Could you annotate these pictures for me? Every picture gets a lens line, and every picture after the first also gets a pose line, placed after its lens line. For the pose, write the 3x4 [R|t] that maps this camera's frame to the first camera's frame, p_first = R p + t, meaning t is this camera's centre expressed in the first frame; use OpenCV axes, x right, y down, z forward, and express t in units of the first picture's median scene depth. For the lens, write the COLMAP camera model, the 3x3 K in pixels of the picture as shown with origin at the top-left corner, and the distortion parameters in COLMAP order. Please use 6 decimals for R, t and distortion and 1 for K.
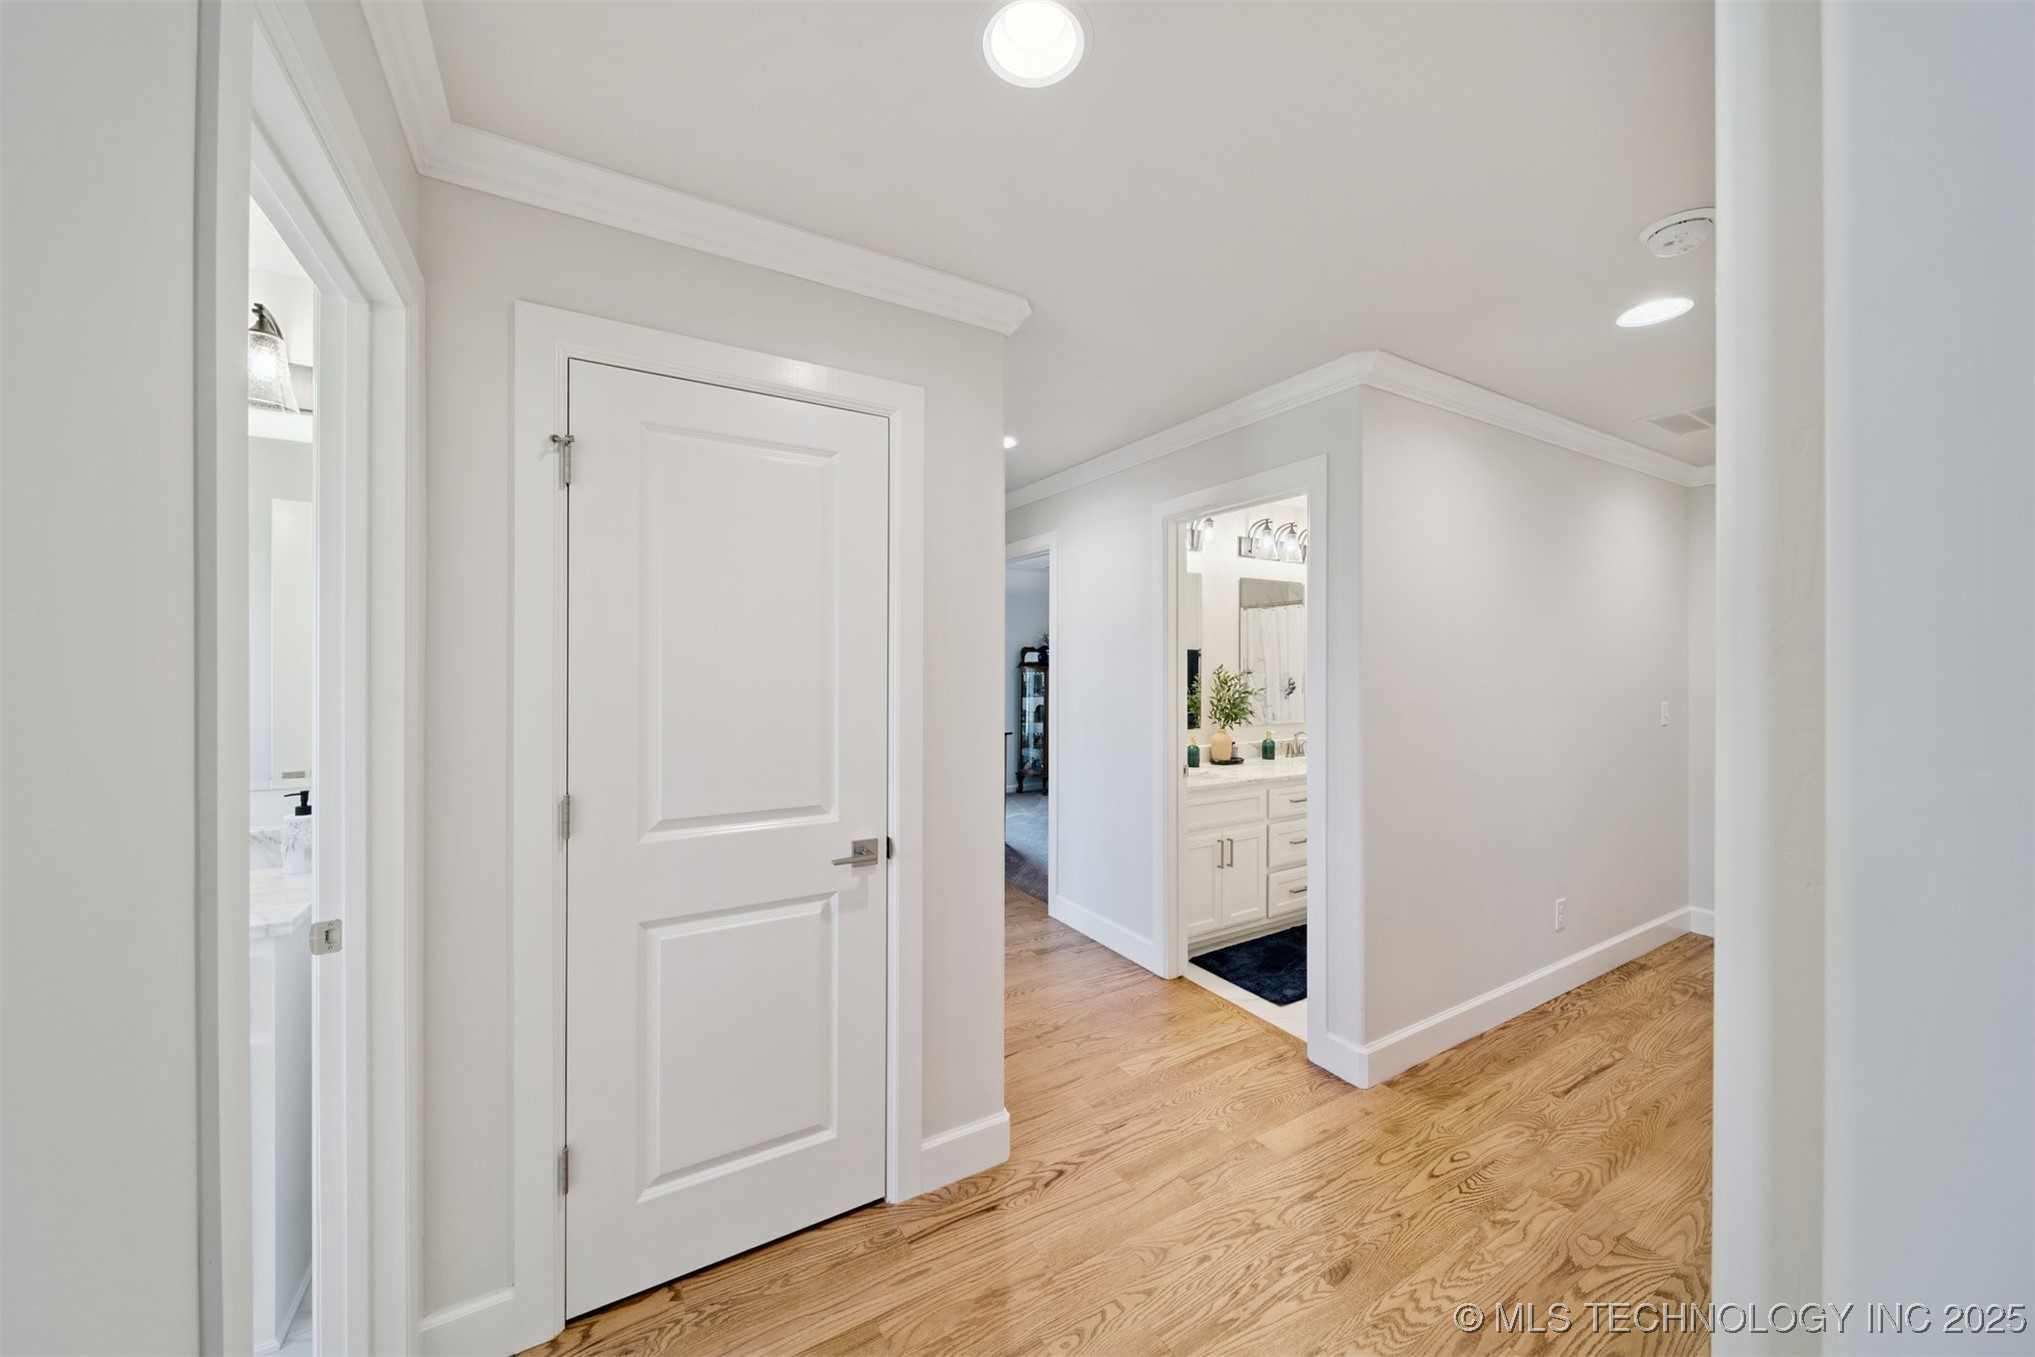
lens RADIAL K [[726.2, 0, 1014.4], [0, 726.2, 660.4], [0, 0, 1]] dist [0.000923, 0.000039]
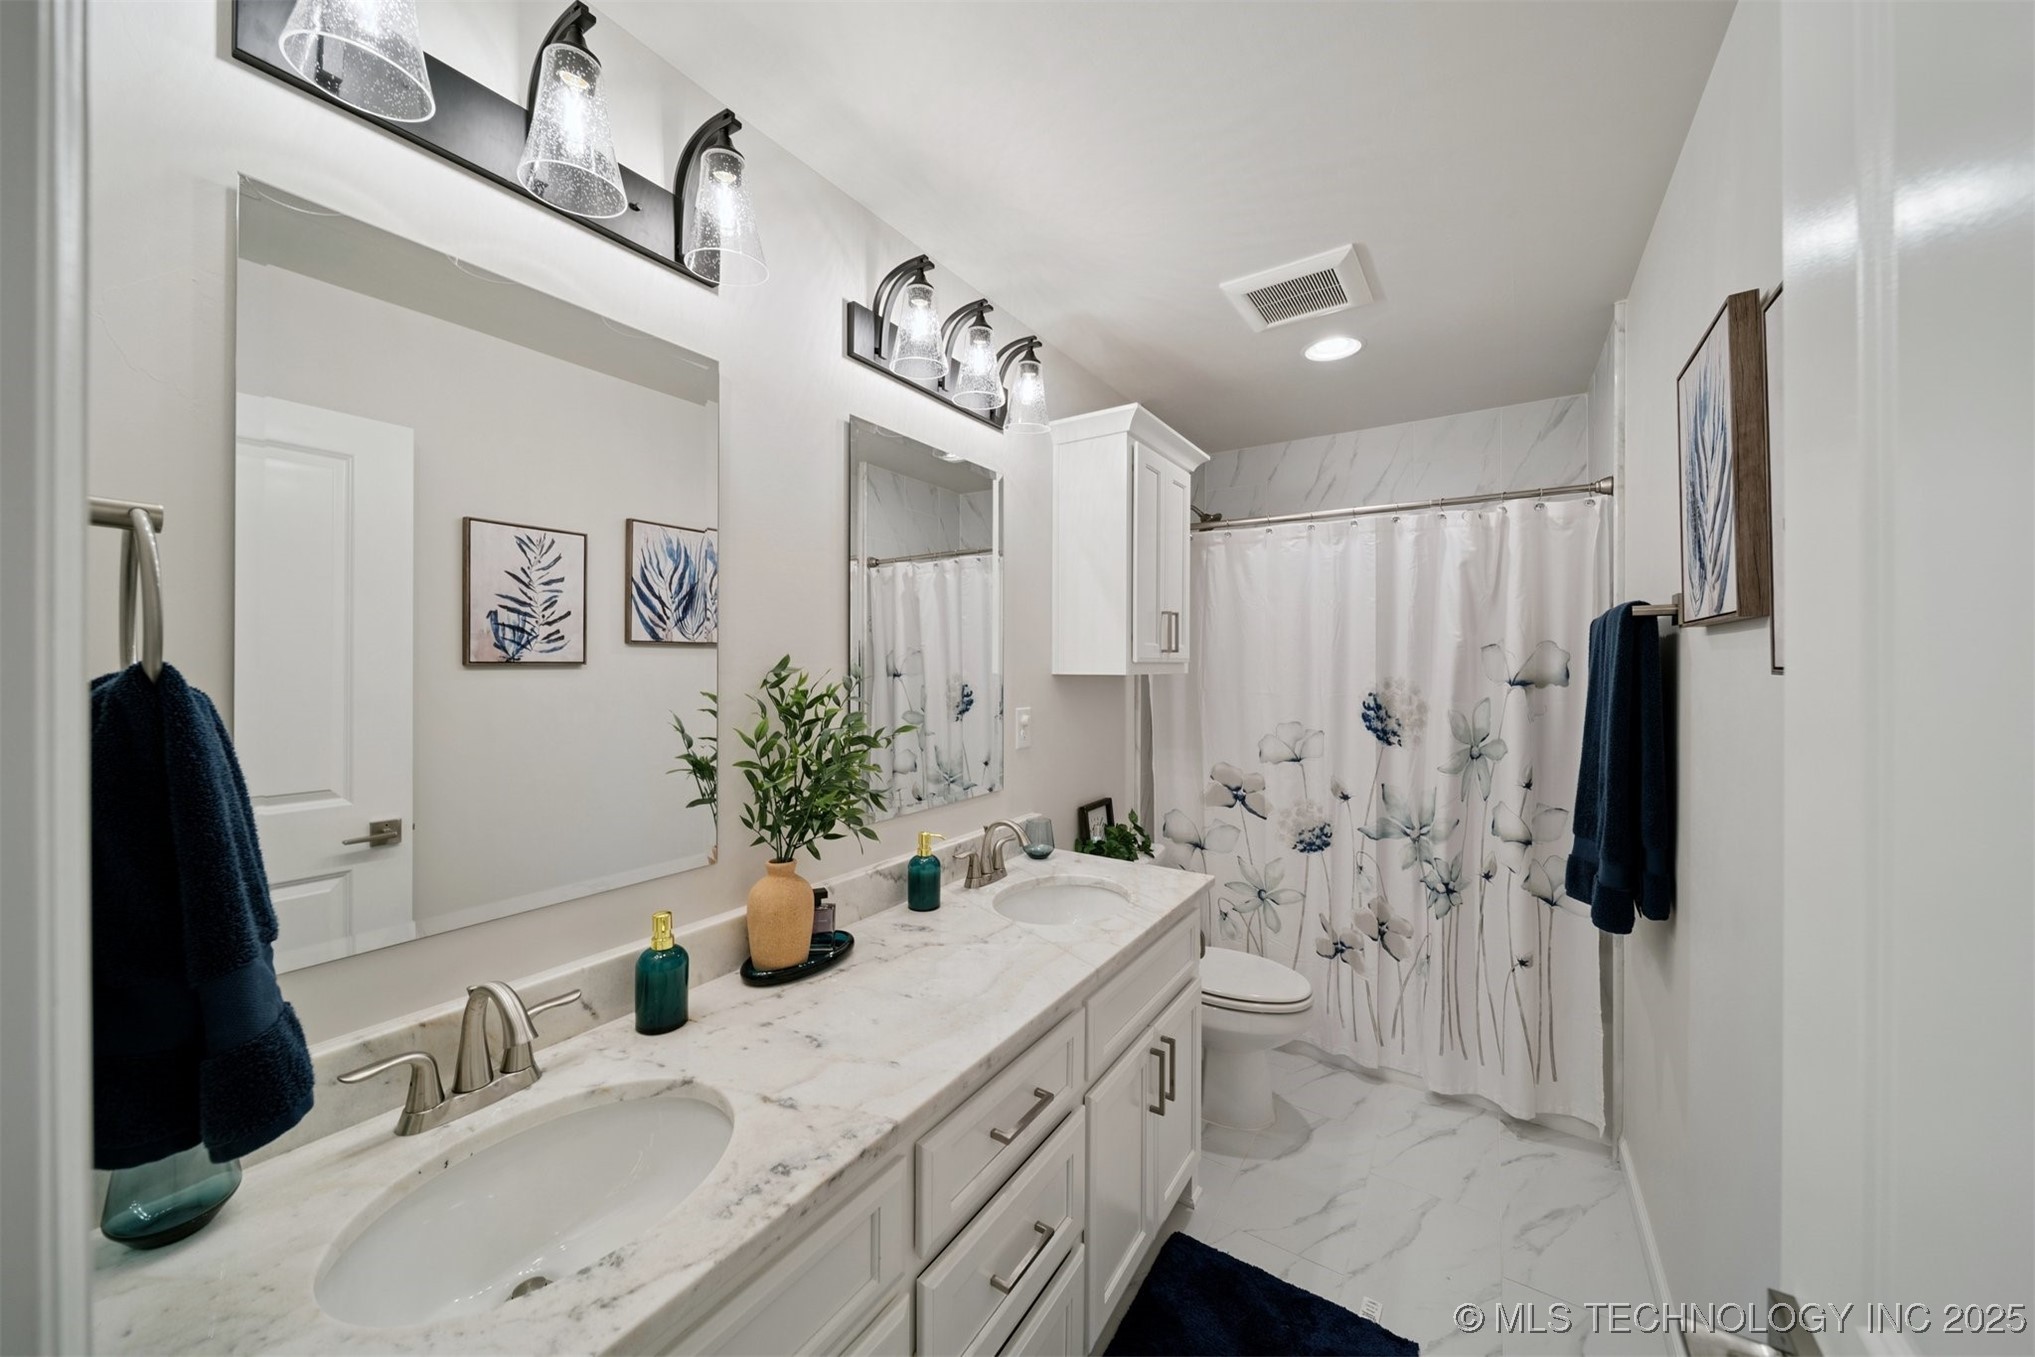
lens RADIAL K [[726.2, 0, 1014.4], [0, 726.2, 660.4], [0, 0, 1]] dist [0.000923, 0.000039]
pose [[0.899838, 0.002560, 0.436216, 0.231279], [-0.003296, 0.999994, 0.000932, 0.007033], [-0.436211, -0.002276, 0.899841, 0.651690]]
